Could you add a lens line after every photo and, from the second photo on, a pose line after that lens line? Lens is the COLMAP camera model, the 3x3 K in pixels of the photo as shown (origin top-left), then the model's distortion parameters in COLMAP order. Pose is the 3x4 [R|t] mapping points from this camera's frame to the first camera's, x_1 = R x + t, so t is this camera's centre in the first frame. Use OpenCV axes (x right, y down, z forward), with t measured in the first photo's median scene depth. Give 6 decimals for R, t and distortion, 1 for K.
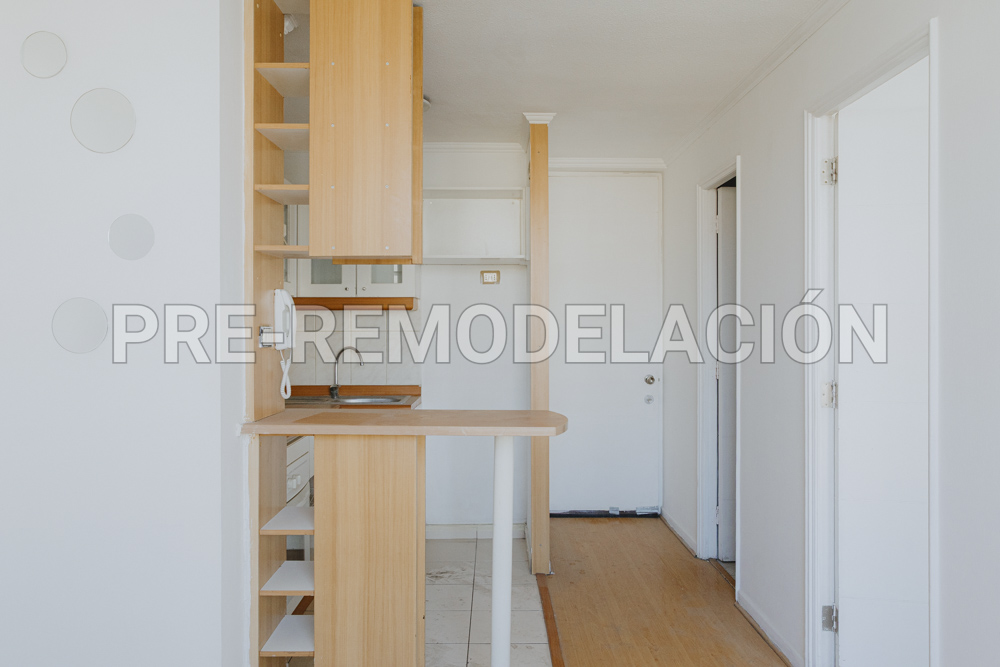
lens RADIAL K [[741.2, 0, 494.2], [0, 741.2, 329.4], [0, 0, 1]] dist [-0.006663, 0.024309]
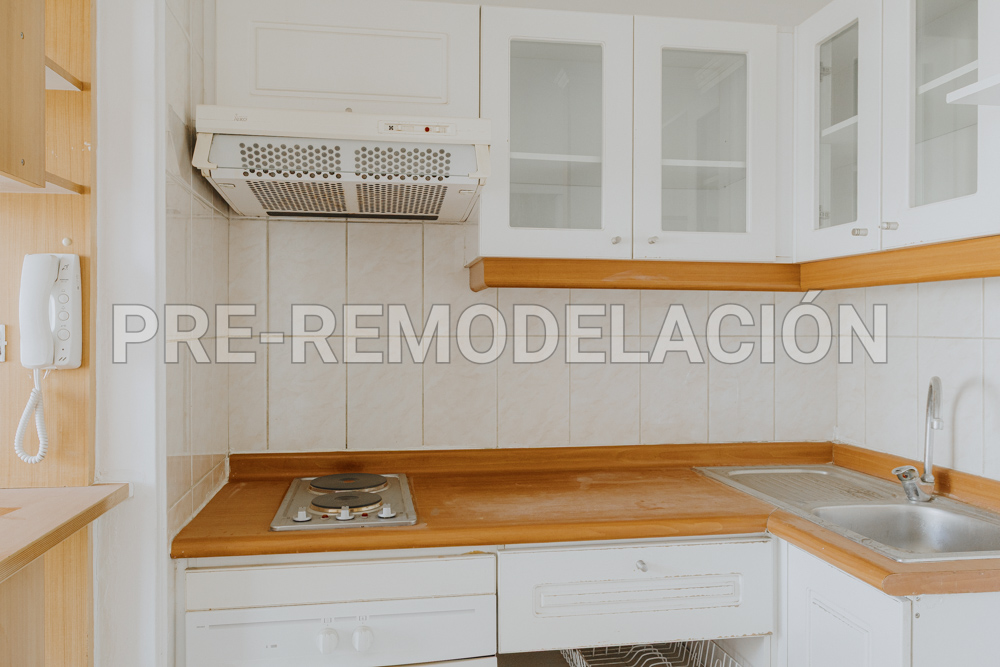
lens RADIAL K [[741.2, 0, 494.0], [0, 741.2, 328.9], [0, 0, 1]] dist [-0.006663, 0.024309]
pose [[0.139103, 0.006015, -0.990260, 0.231714], [-0.005561, 0.999971, 0.005293, -0.004285], [0.990262, 0.004771, 0.139132, 1.027836]]
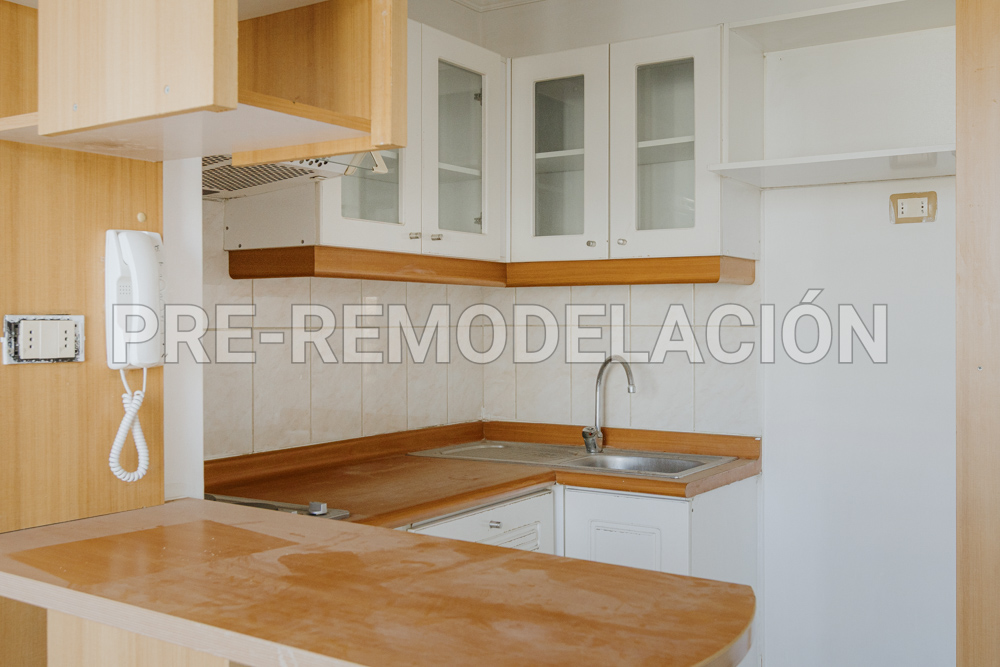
lens RADIAL K [[1031.6, 0, 499.9], [0, 1031.6, 324.4], [0, 0, 1]] dist [0.023939, 0.000000]
pose [[0.835035, 0.004882, -0.550175, 0.194860], [-0.003298, 0.999987, 0.003868, -0.001455], [0.550187, -0.001415, 0.835040, 0.502923]]
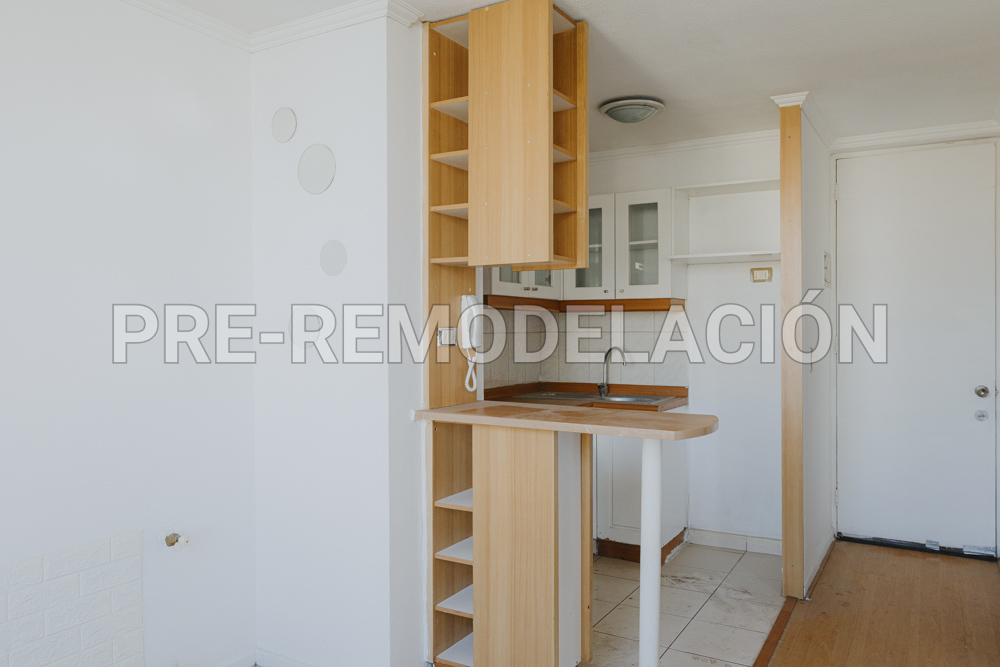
lens RADIAL K [[741.2, 0, 498.8], [0, 741.2, 331.7], [0, 0, 1]] dist [-0.006663, 0.024309]
pose [[0.861009, 0.001274, -0.508588, 0.275878], [0.000024, 0.999997, 0.002546, -0.000761], [0.508589, -0.002205, 0.861006, 0.034453]]
